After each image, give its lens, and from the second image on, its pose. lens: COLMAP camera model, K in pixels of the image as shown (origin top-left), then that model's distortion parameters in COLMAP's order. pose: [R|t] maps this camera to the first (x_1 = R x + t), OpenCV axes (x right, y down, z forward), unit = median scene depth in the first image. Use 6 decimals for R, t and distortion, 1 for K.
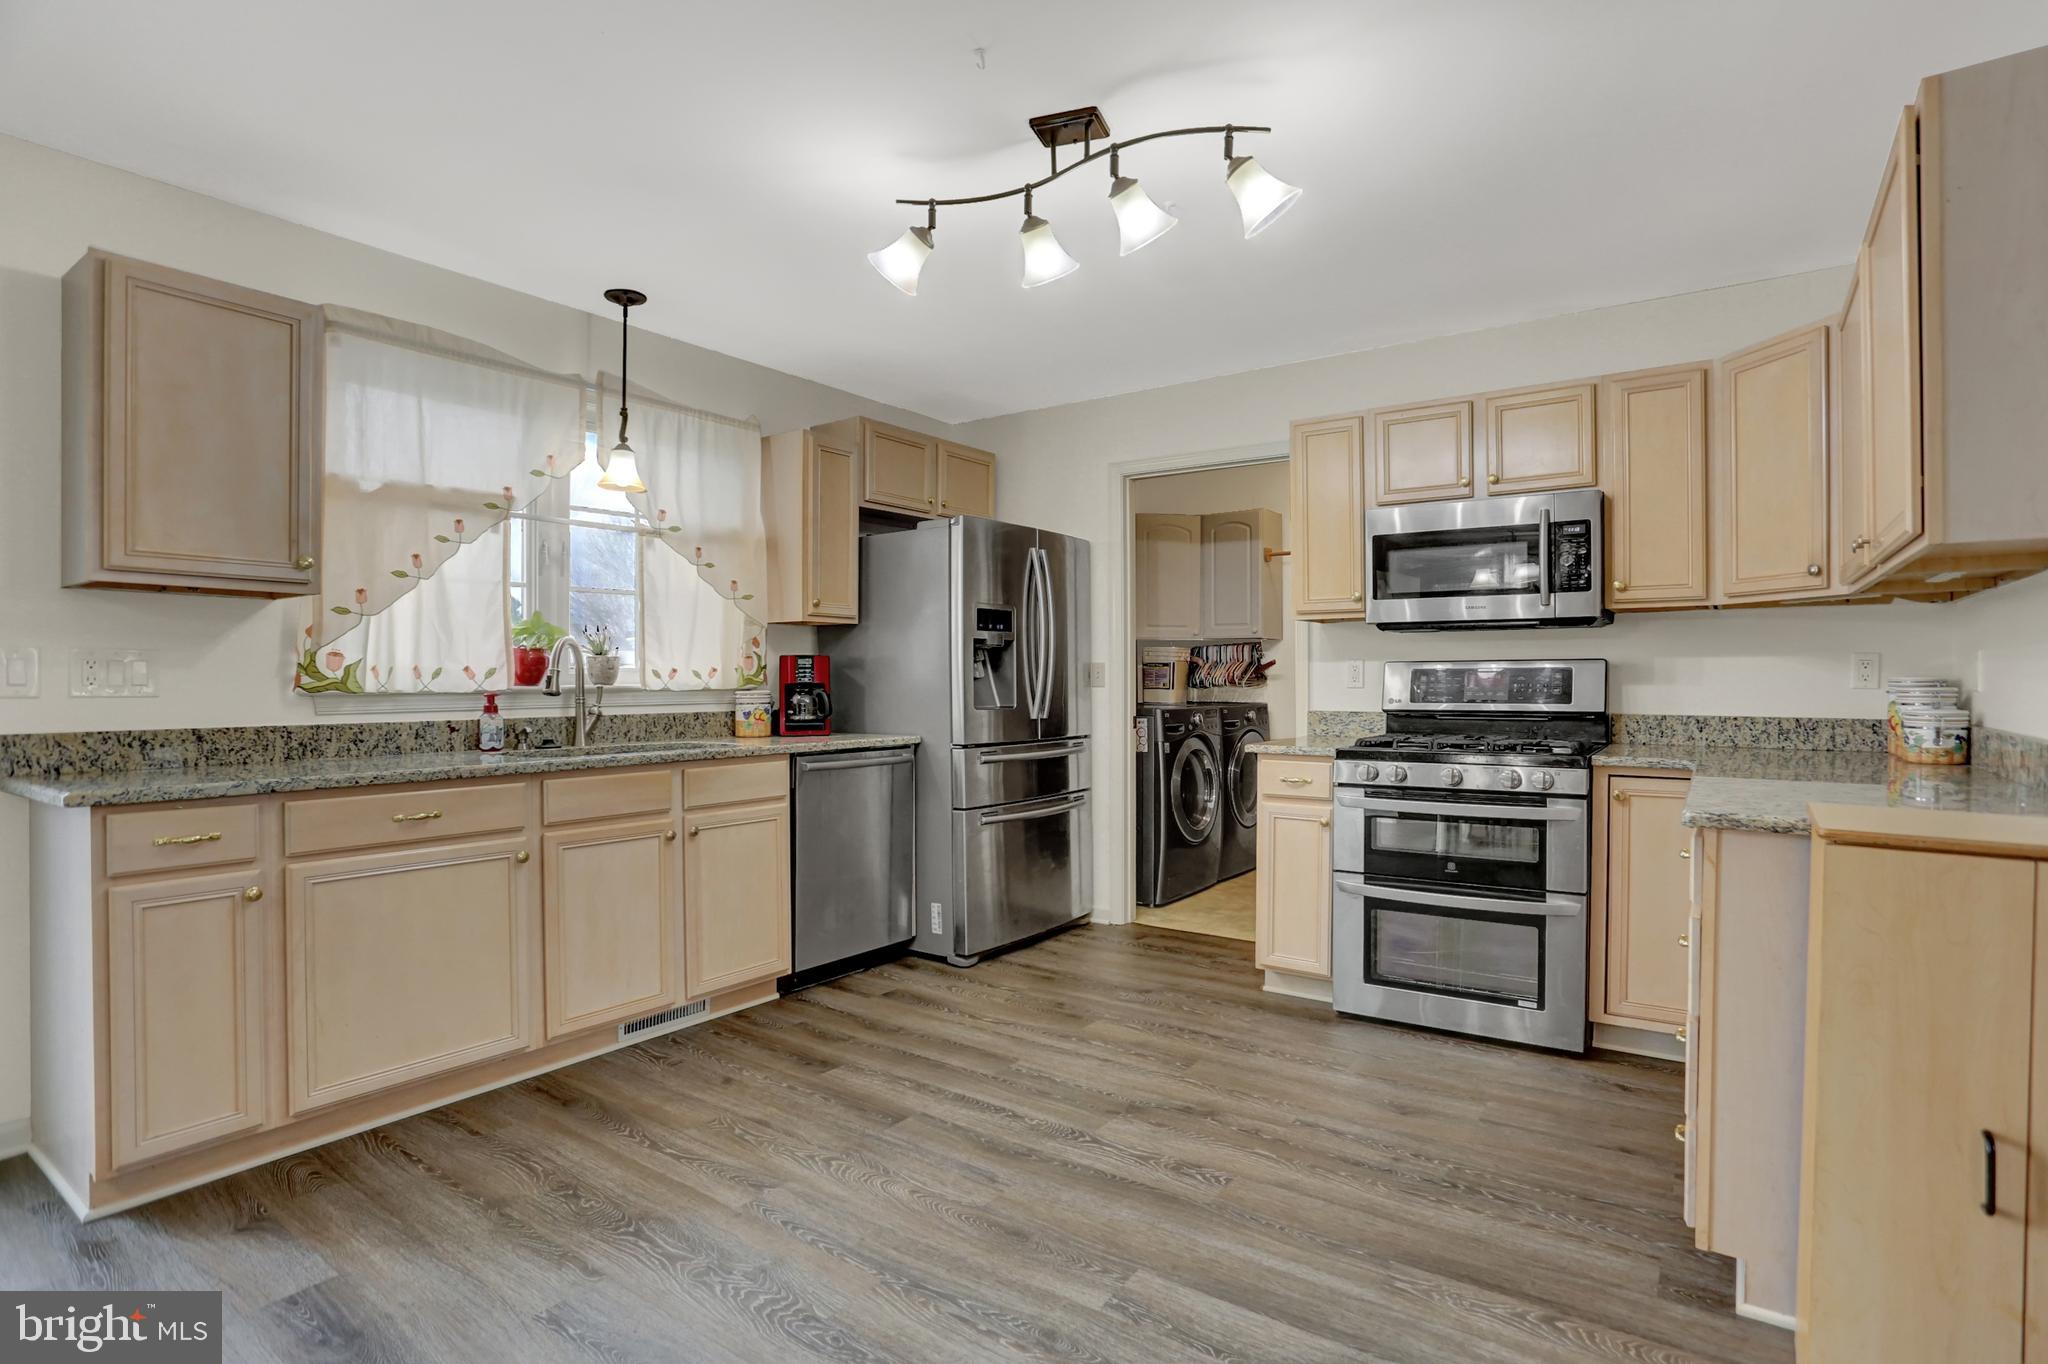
lens RADIAL K [[987.3, 0, 1081.4], [0, 987.3, 687.2], [0, 0, 1]] dist [-0.062429, 0.021577]
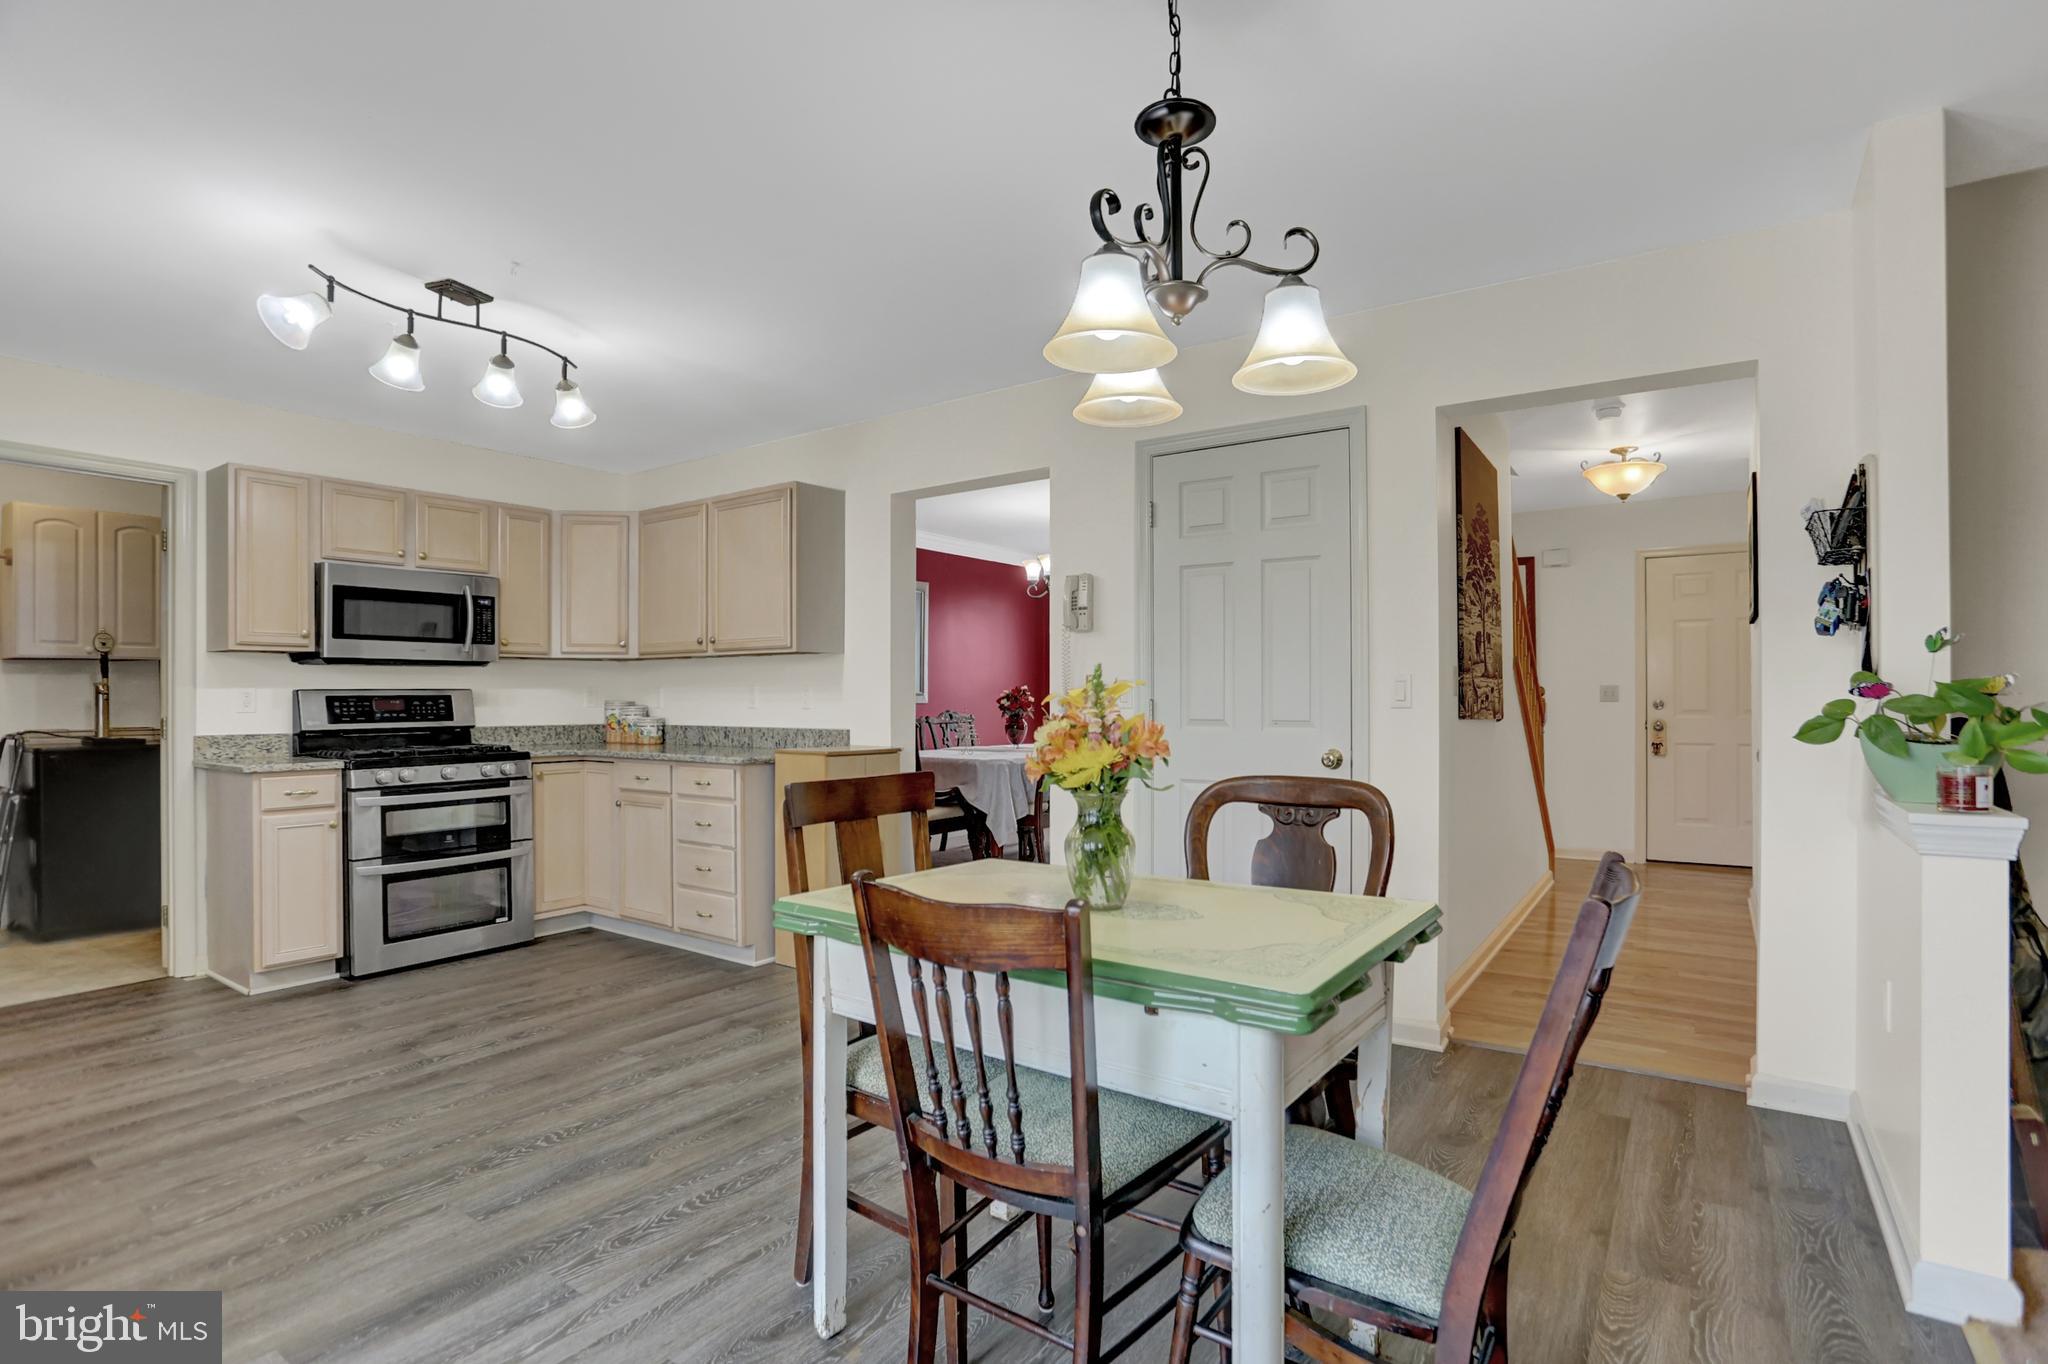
lens RADIAL K [[987.3, 0, 1048.7], [0, 987.3, 692.3], [0, 0, 1]] dist [-0.062429, 0.021577]
pose [[0.004602, 0.006695, 0.999967, -0.957999], [0.014725, 0.999869, -0.006762, -0.001778], [-0.999881, 0.014756, 0.004503, 0.132192]]
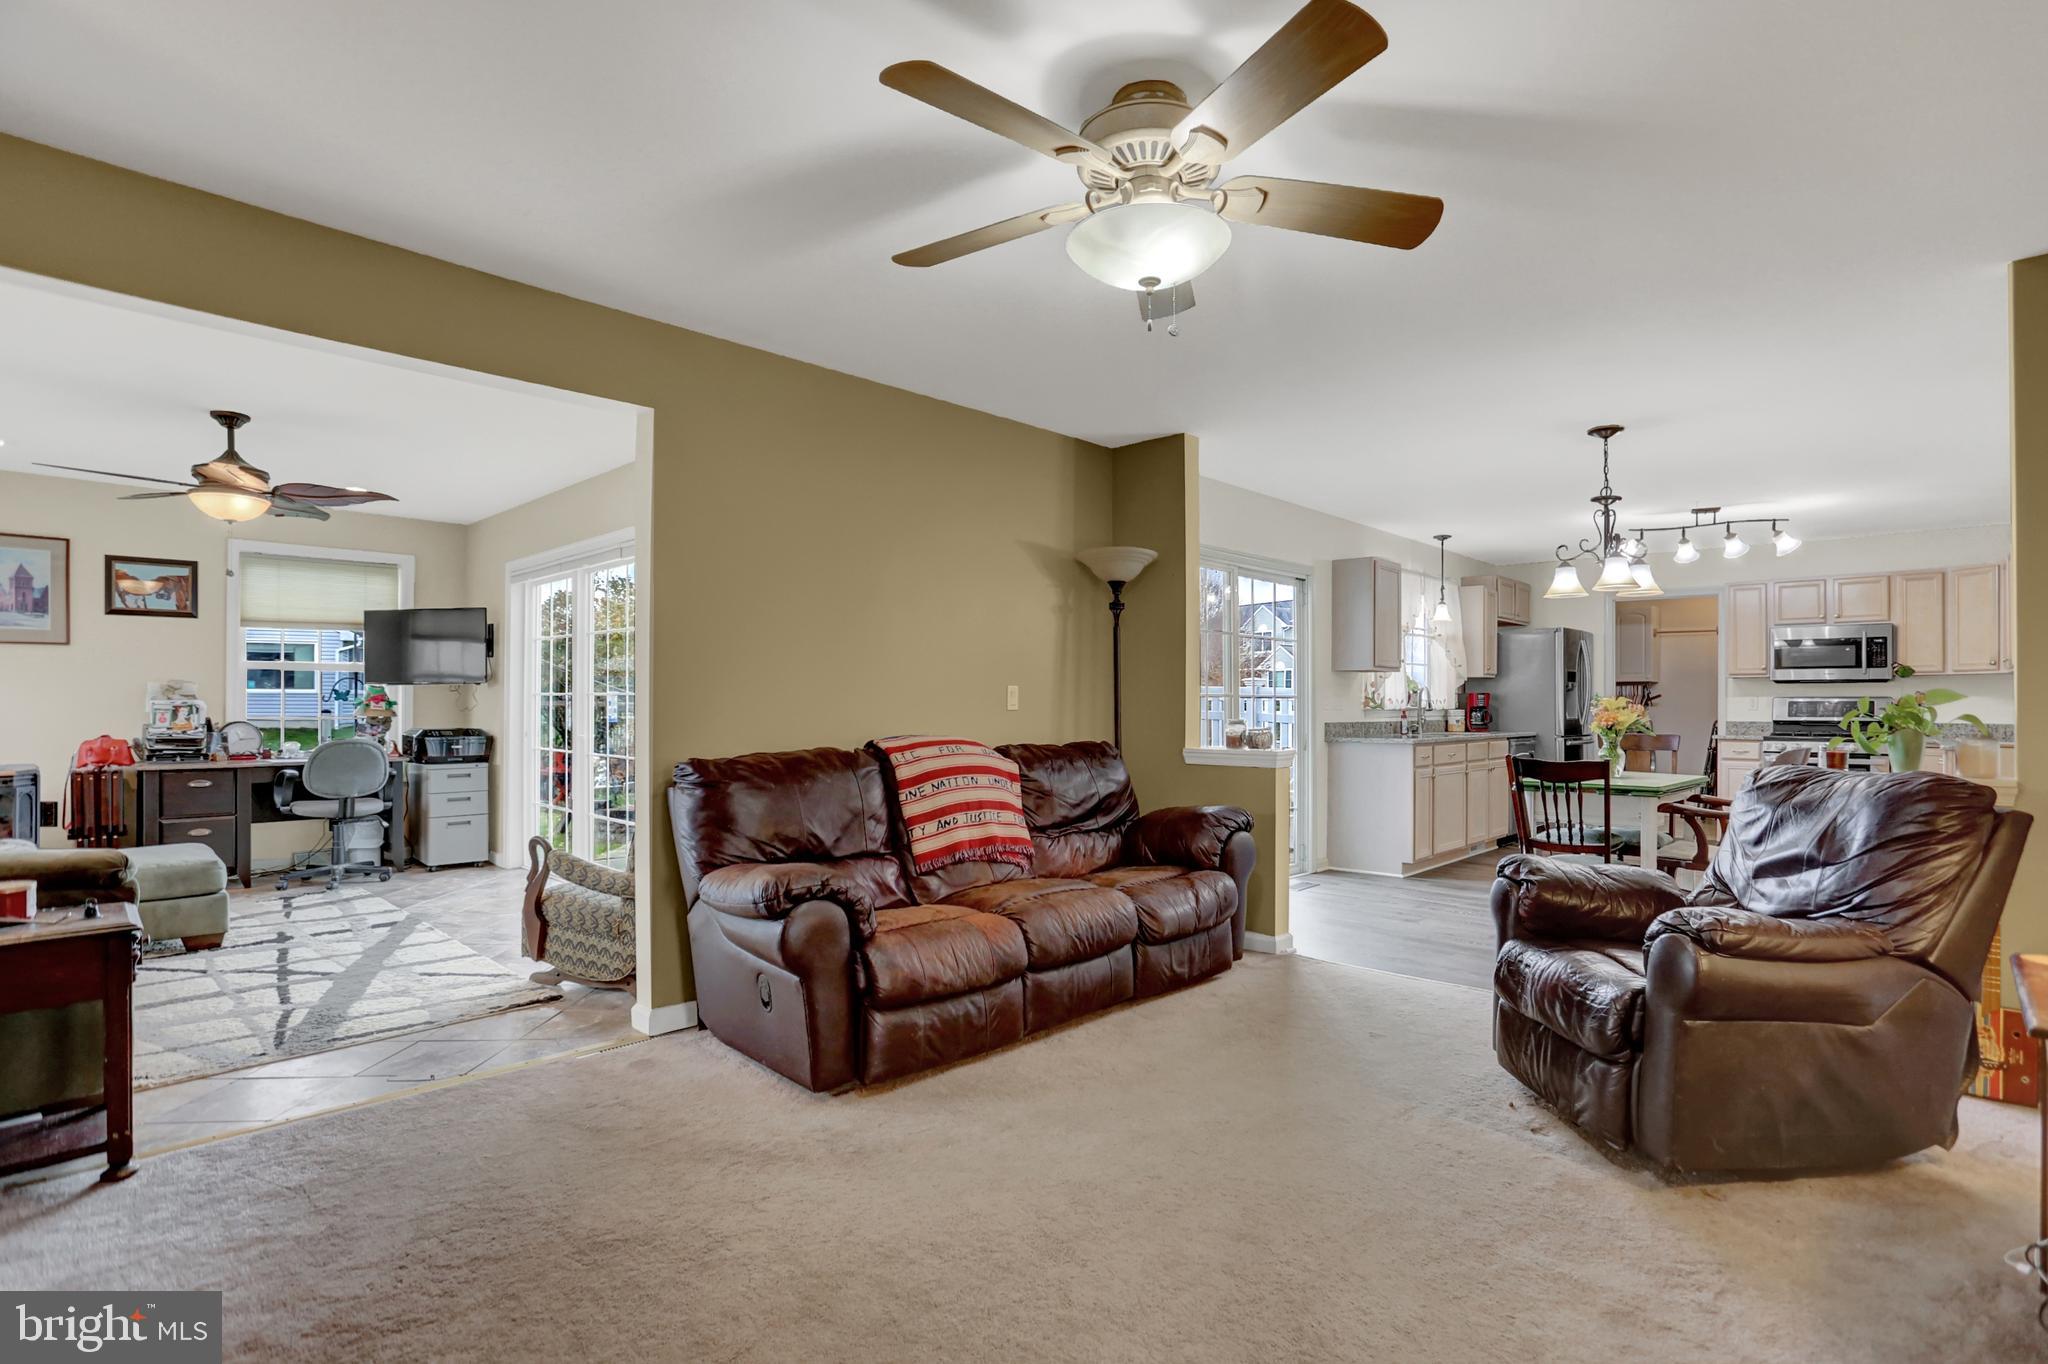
lens RADIAL K [[987.3, 0, 1077.1], [0, 987.3, 693.9], [0, 0, 1]] dist [-0.062429, 0.021577]
pose [[0.989528, 0.006373, -0.144198, -1.012116], [-0.008600, 0.999853, -0.014826, 0.009776], [0.144082, 0.015911, 0.989438, -1.452320]]
